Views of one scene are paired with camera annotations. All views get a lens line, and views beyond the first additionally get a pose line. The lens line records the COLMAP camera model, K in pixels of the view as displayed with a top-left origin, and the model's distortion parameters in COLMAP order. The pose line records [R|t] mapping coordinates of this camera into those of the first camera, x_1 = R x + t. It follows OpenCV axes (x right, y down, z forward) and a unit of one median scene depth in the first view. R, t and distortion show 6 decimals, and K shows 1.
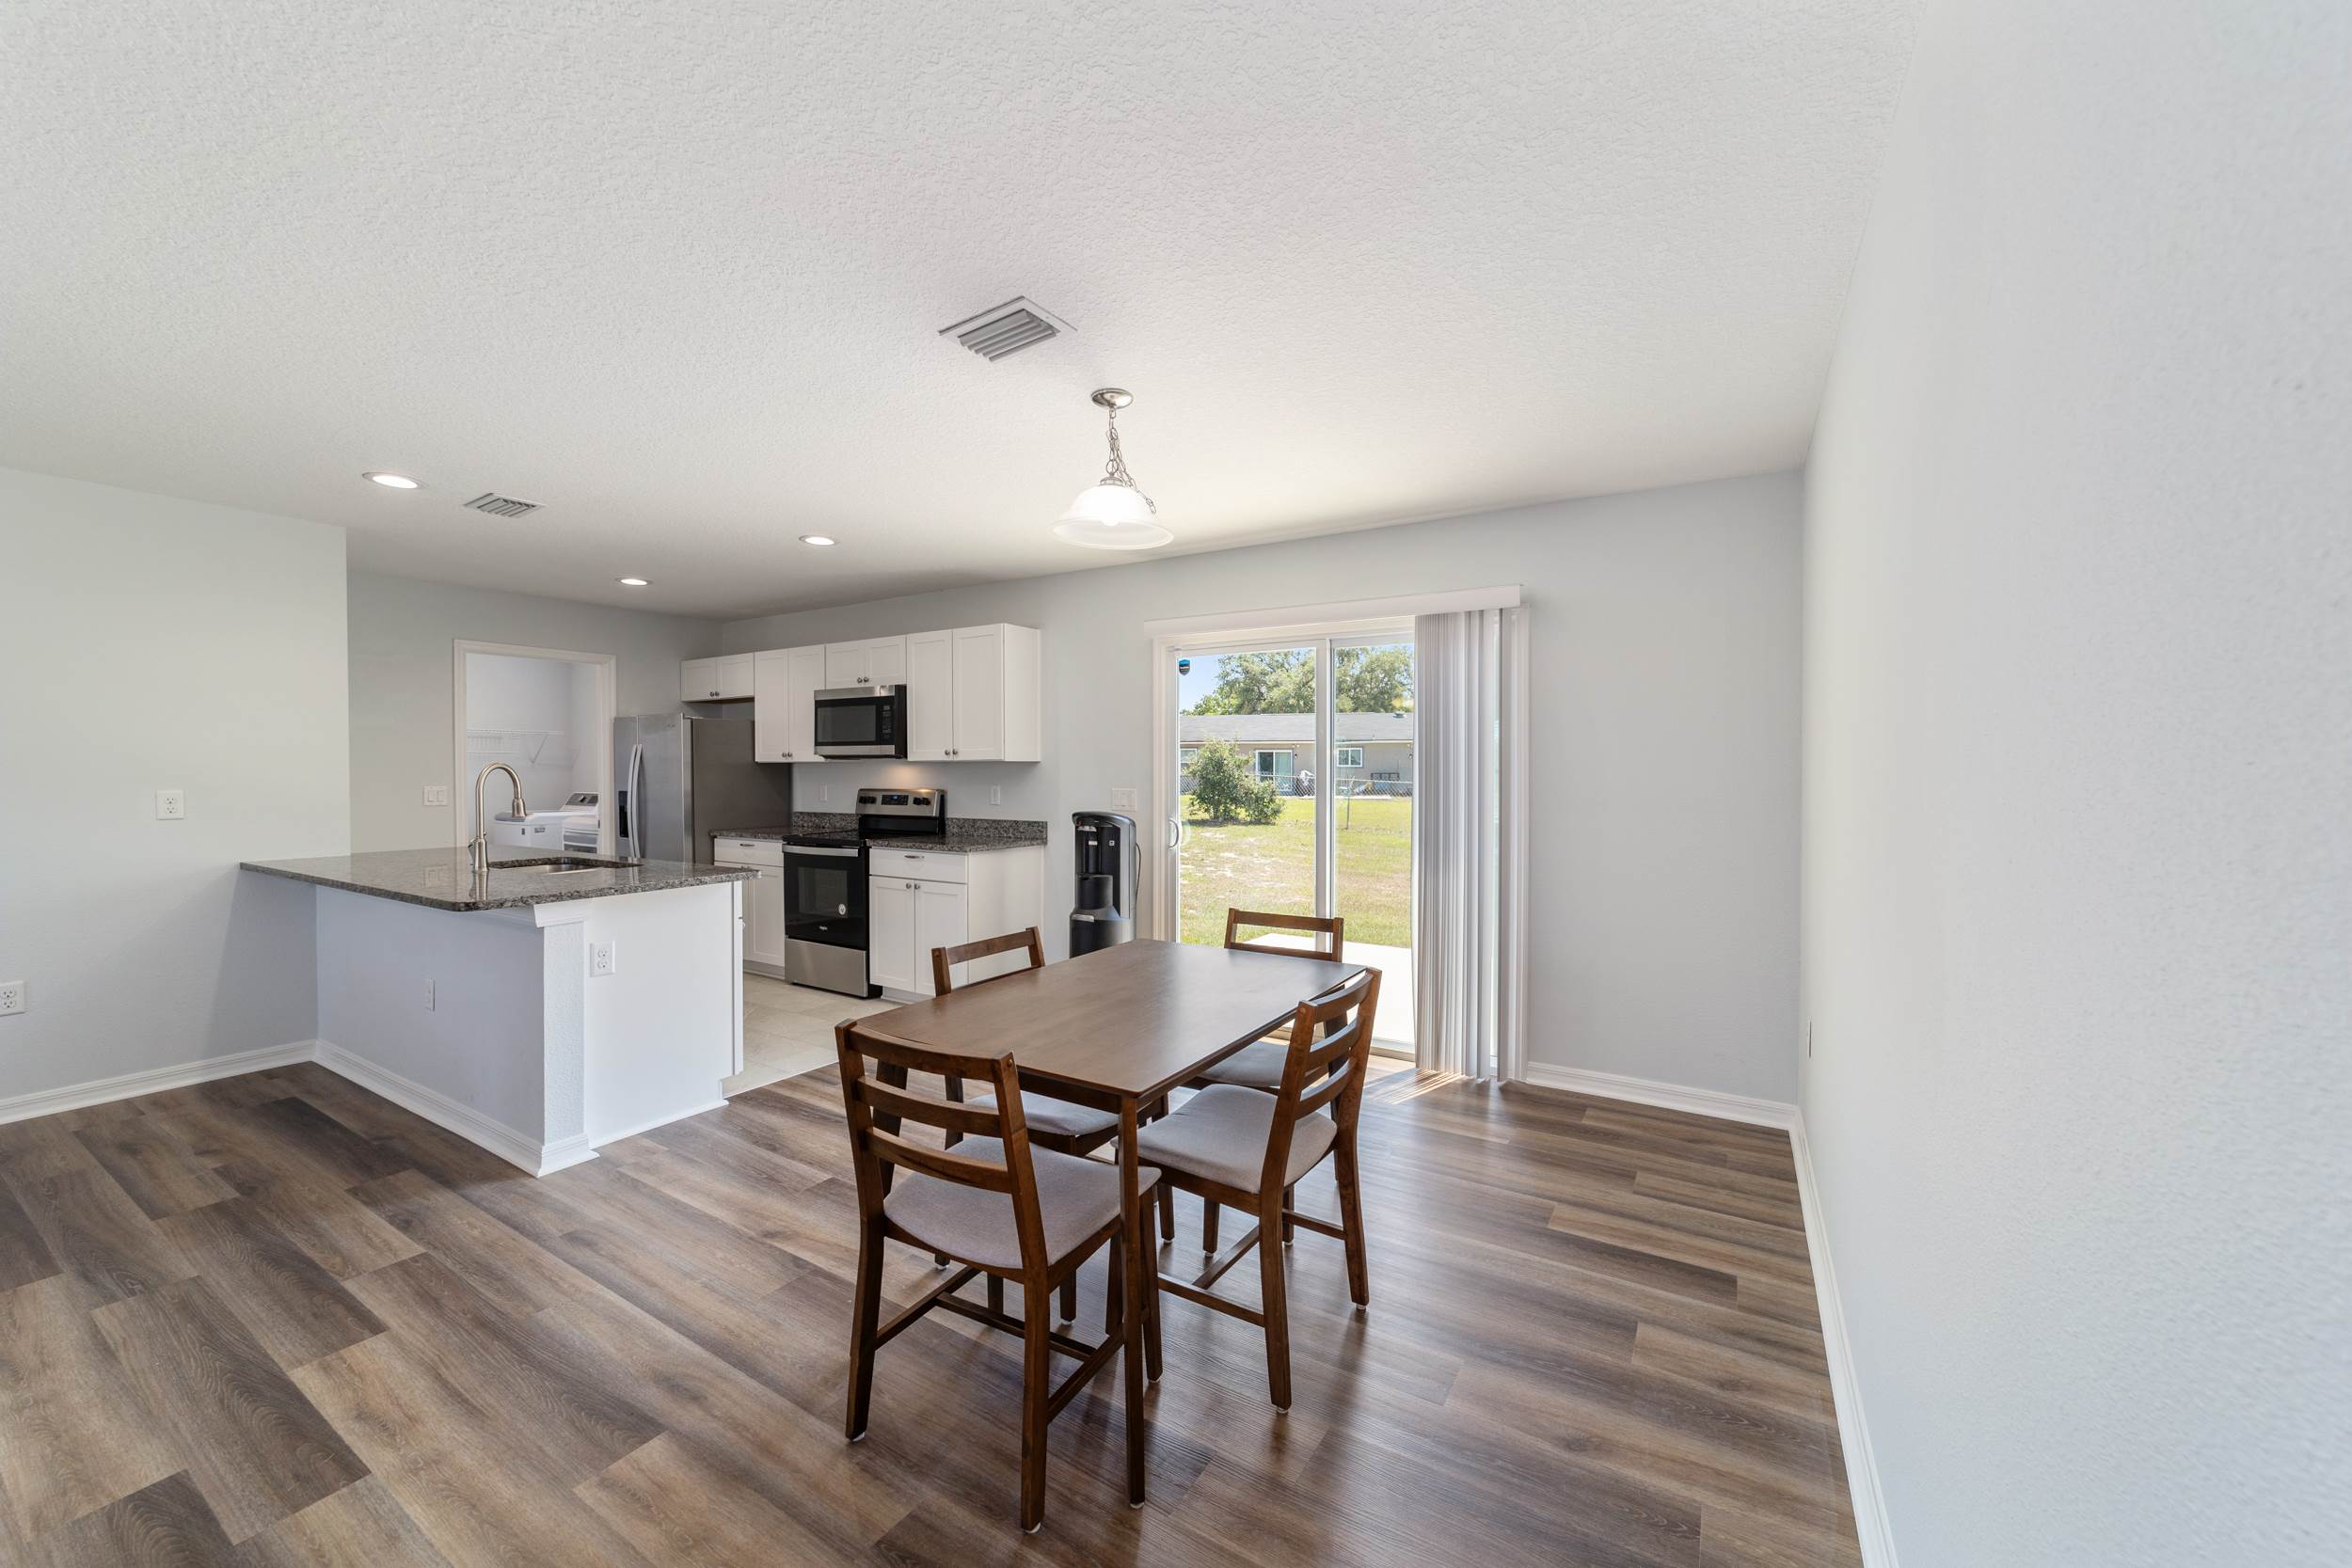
lens RADIAL K [[897.9, 0, 1171.2], [0, 897.9, 781.5], [0, 0, 1]] dist [-0.016636, 0.007603]
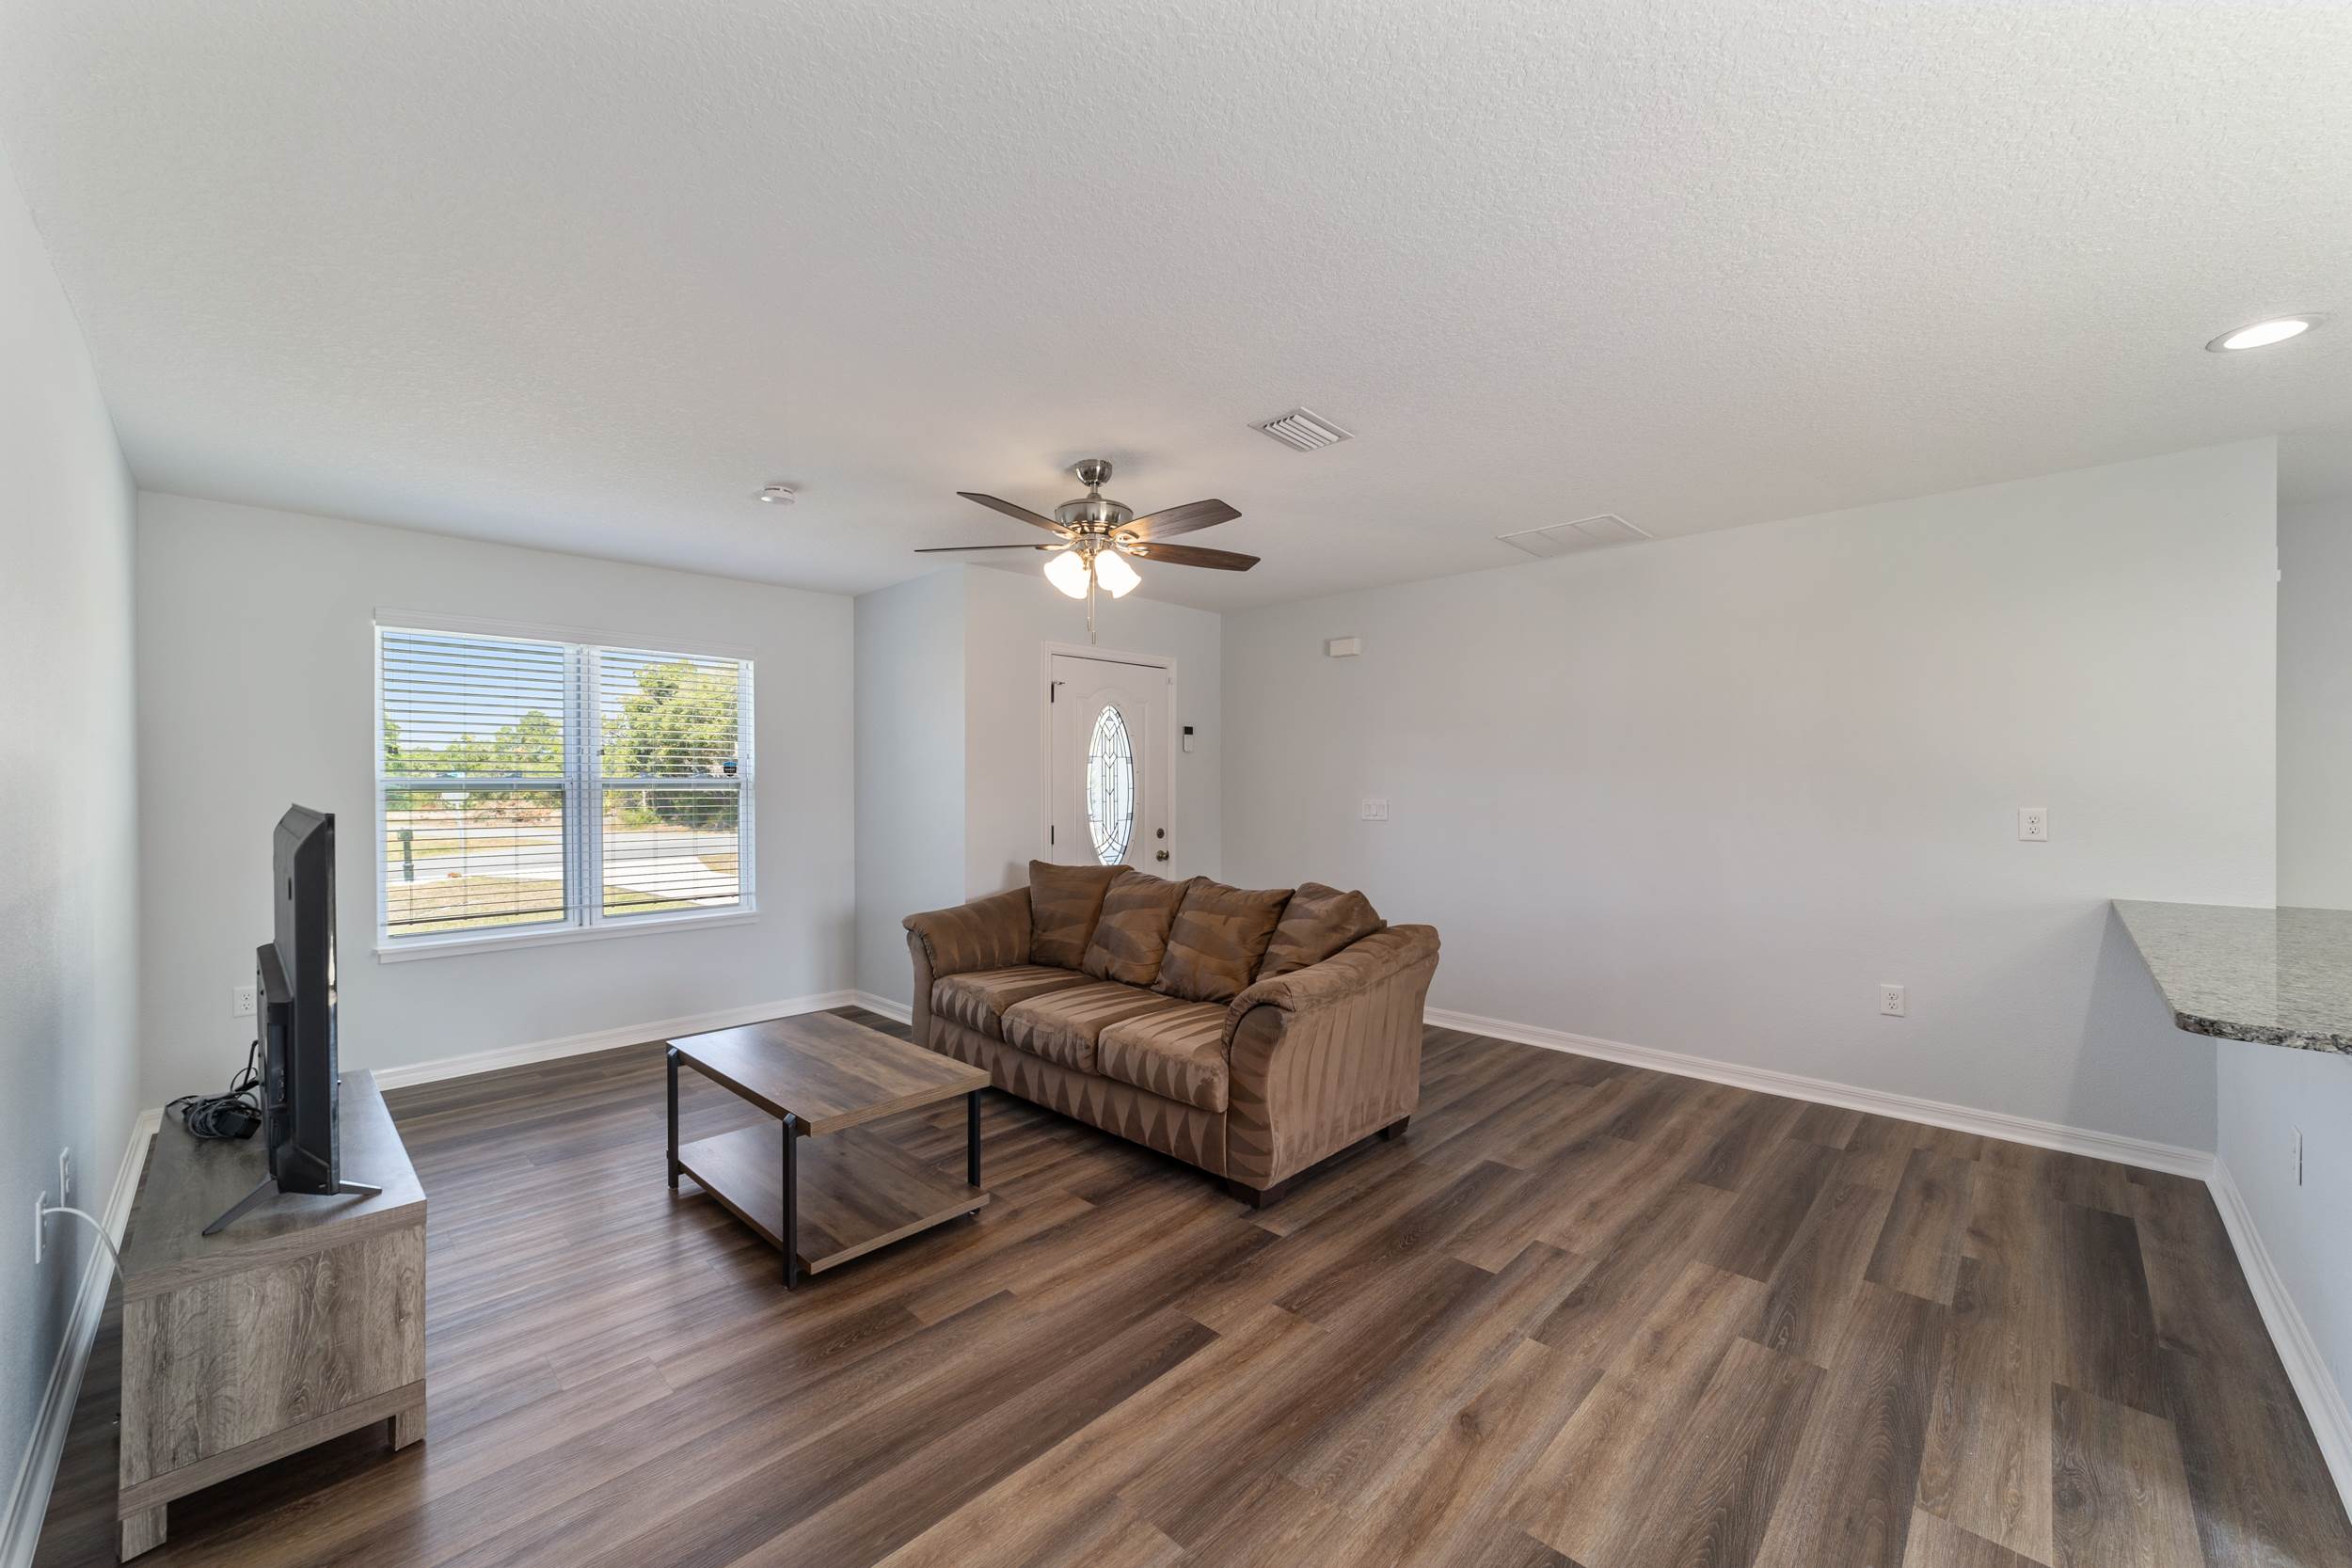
lens RADIAL K [[912.4, 0, 1177.7], [0, 912.4, 786.9], [0, 0, 1]] dist [-0.017202, 0.009015]
pose [[-0.206943, 0.002333, -0.978350, -0.053274], [-0.013197, 0.999900, 0.005176, -0.003890], [0.978264, 0.013983, -0.206891, 0.286338]]
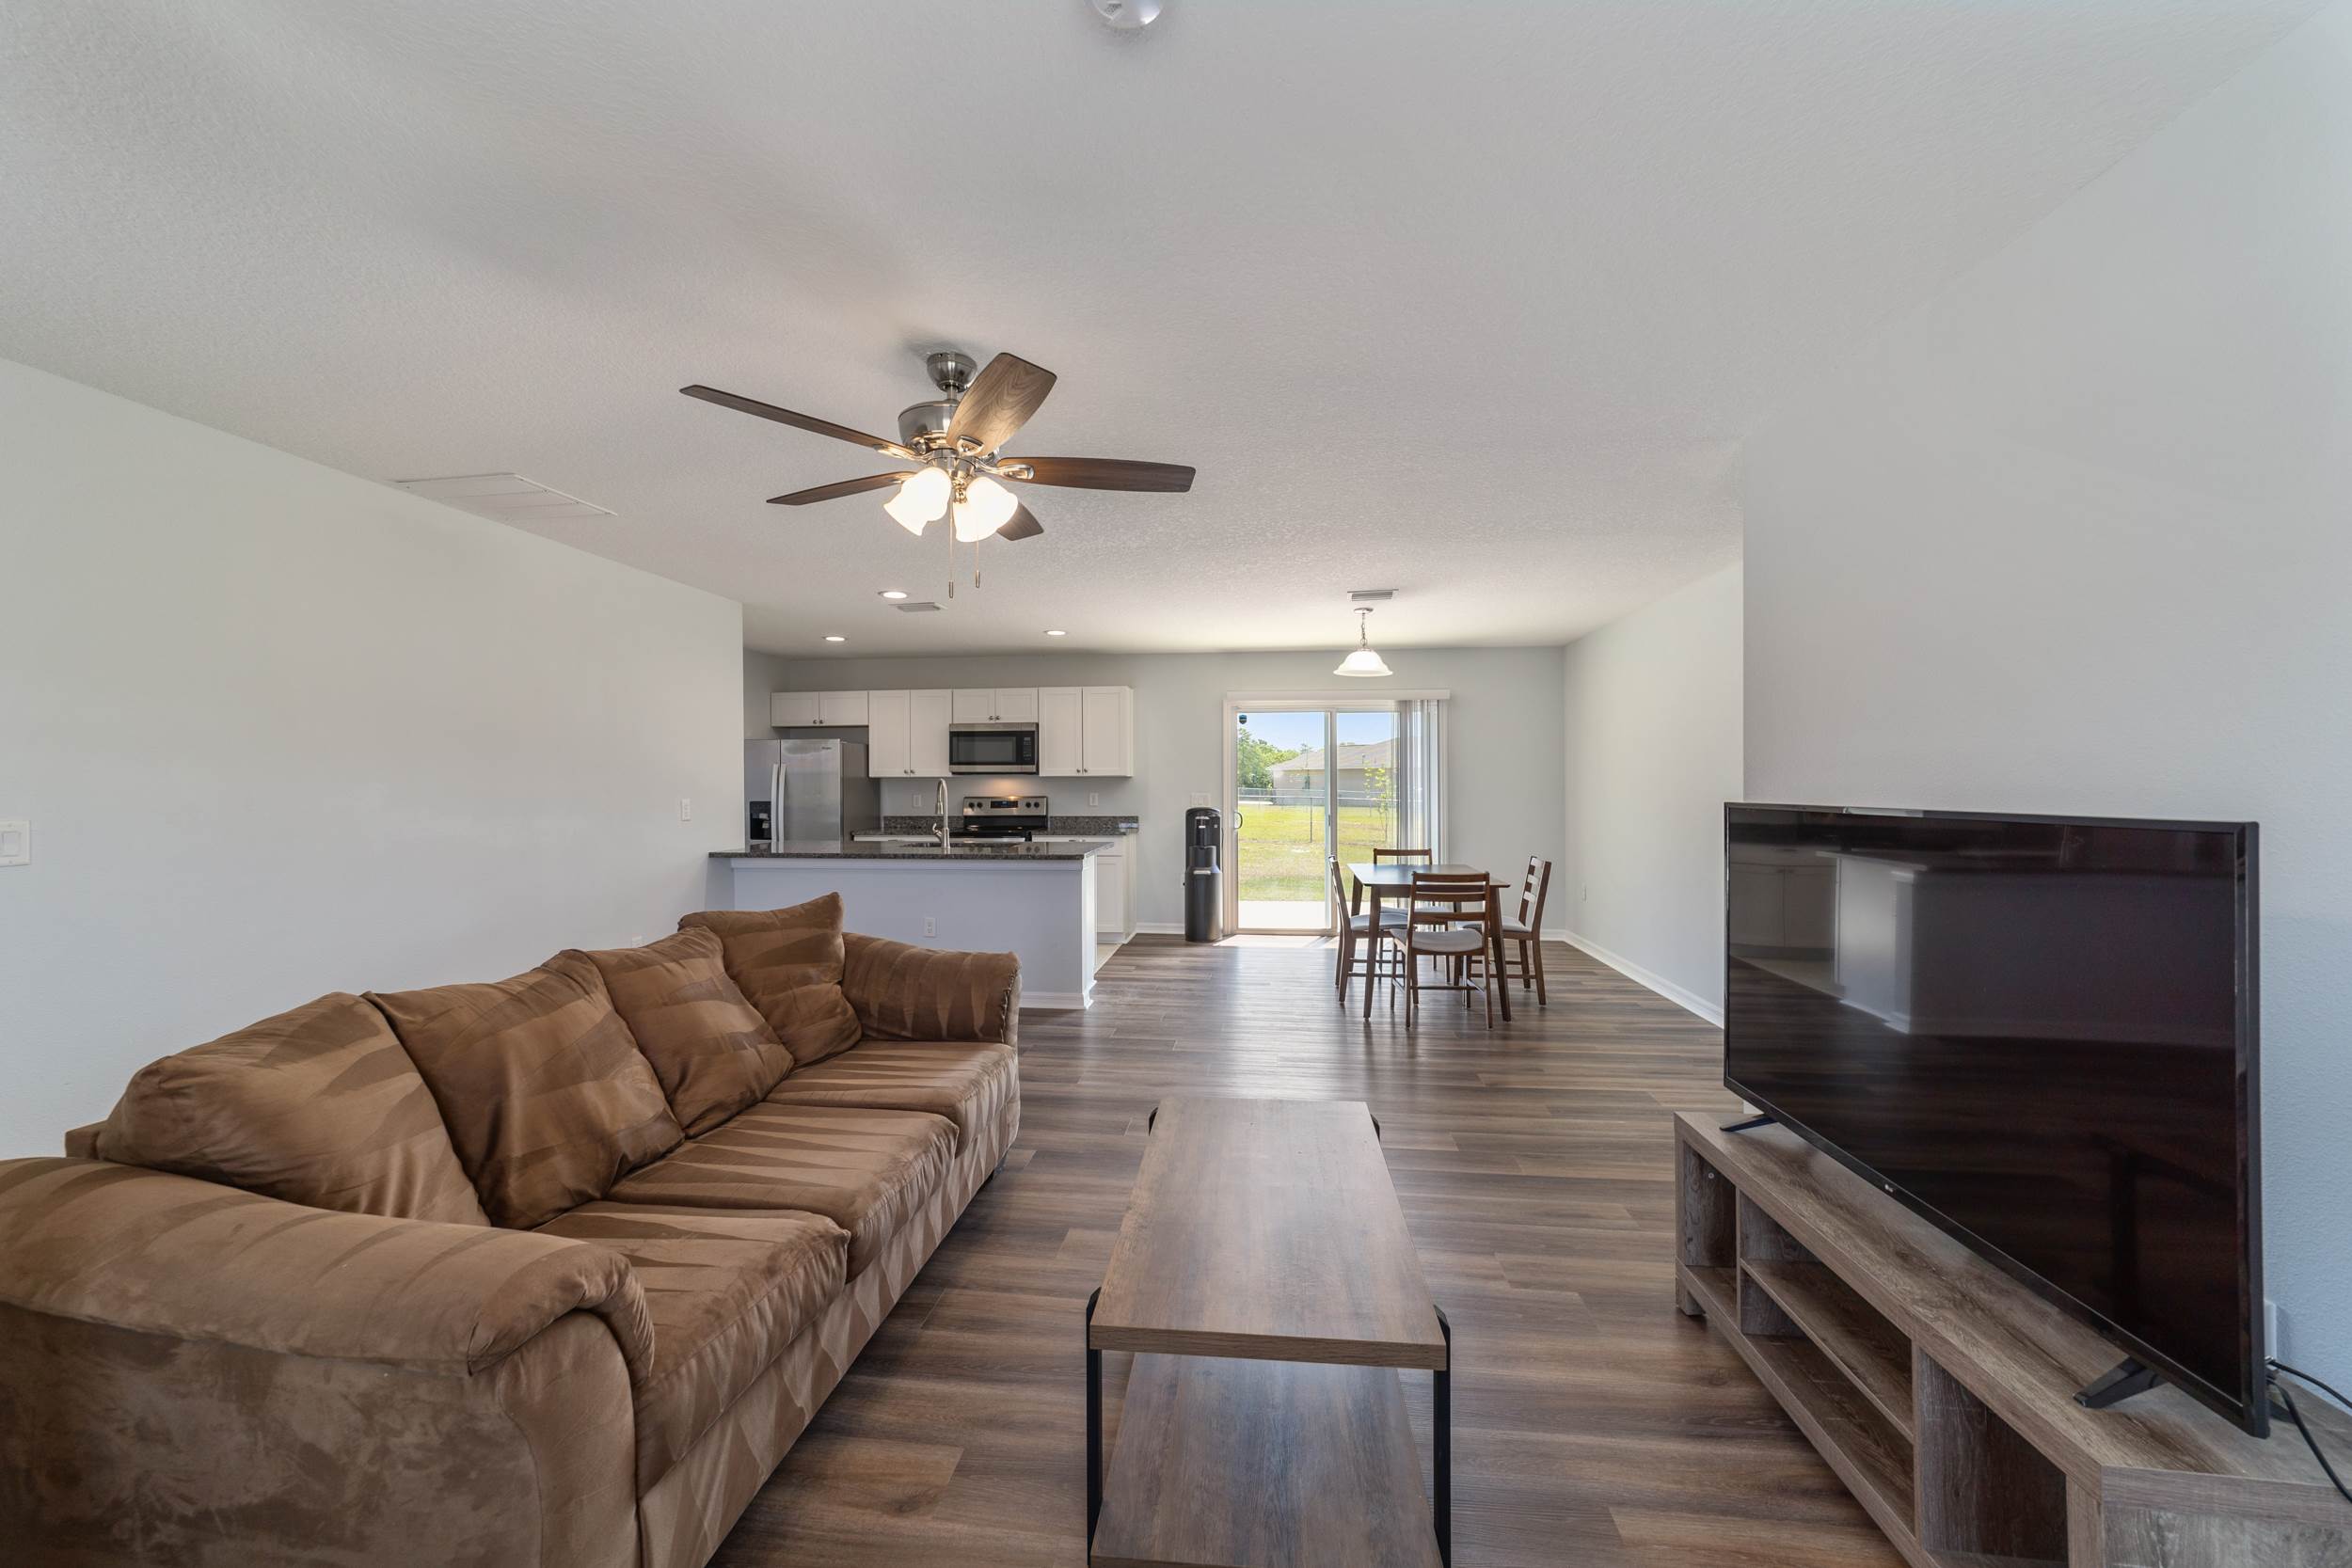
lens RADIAL K [[912.2, 0, 1169.8], [0, 912.2, 775.3], [0, 0, 1]] dist [-0.017328, 0.008111]
pose [[0.904436, -0.001554, 0.426606, -0.855028], [0.010064, 0.999793, -0.017695, 0.004163], [-0.426490, 0.020297, 0.904264, -0.472594]]
